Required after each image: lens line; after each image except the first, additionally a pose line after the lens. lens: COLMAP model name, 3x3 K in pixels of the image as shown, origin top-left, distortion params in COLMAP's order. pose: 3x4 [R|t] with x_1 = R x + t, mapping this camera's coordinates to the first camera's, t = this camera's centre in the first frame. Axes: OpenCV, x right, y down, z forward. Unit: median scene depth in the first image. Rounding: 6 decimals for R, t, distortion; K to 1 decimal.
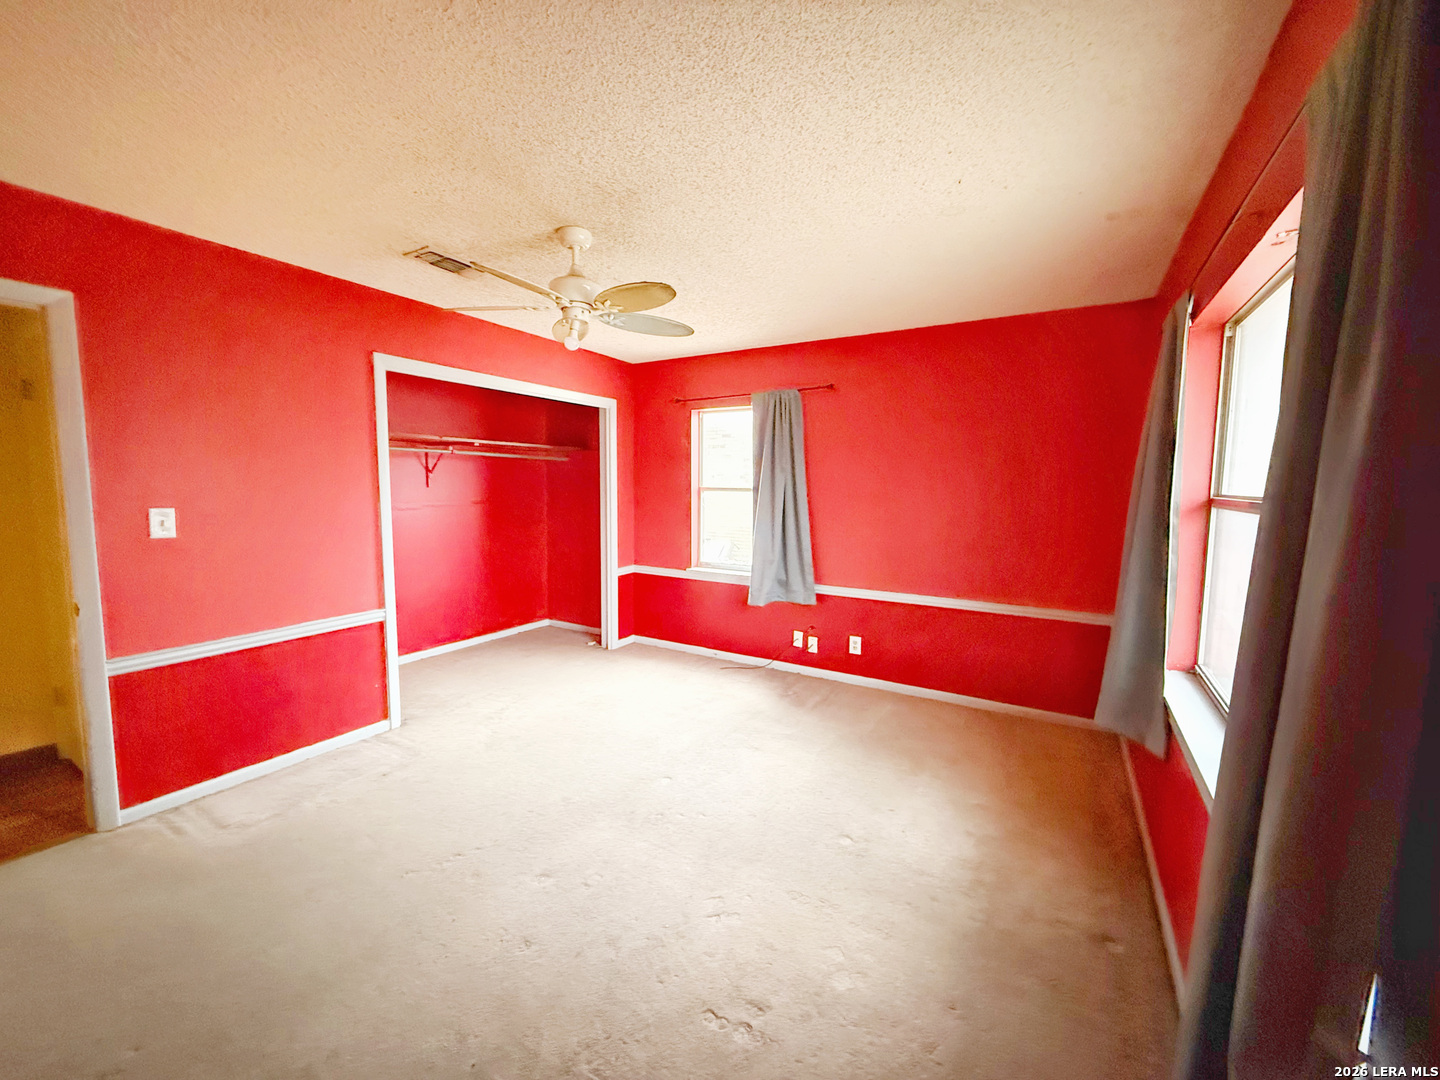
lens RADIAL K [[574.5, 0, 718.6], [0, 574.5, 538.7], [0, 0, 1]] dist [-0.001085, 0.000619]
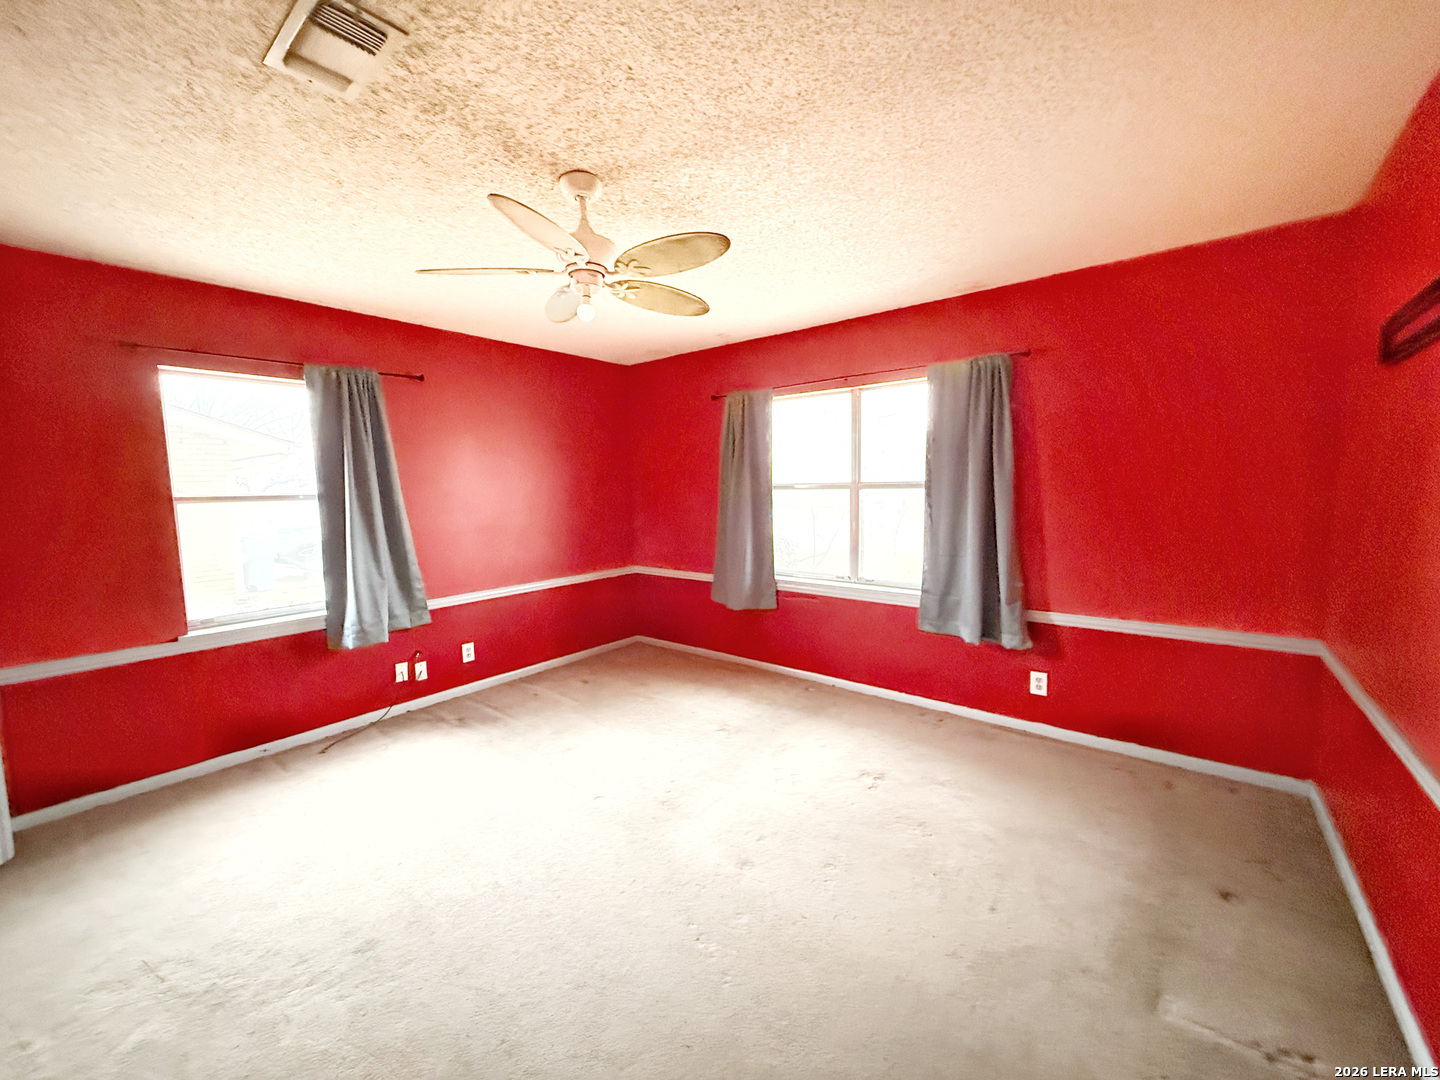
lens RADIAL K [[574.5, 0, 718.6], [0, 574.5, 538.7], [0, 0, 1]] dist [-0.001085, 0.000619]
pose [[0.136918, -0.107722, 0.984708, -0.623951], [0.114771, 0.989100, 0.092244, -0.043705], [-0.983911, 0.100386, 0.147789, 0.415861]]
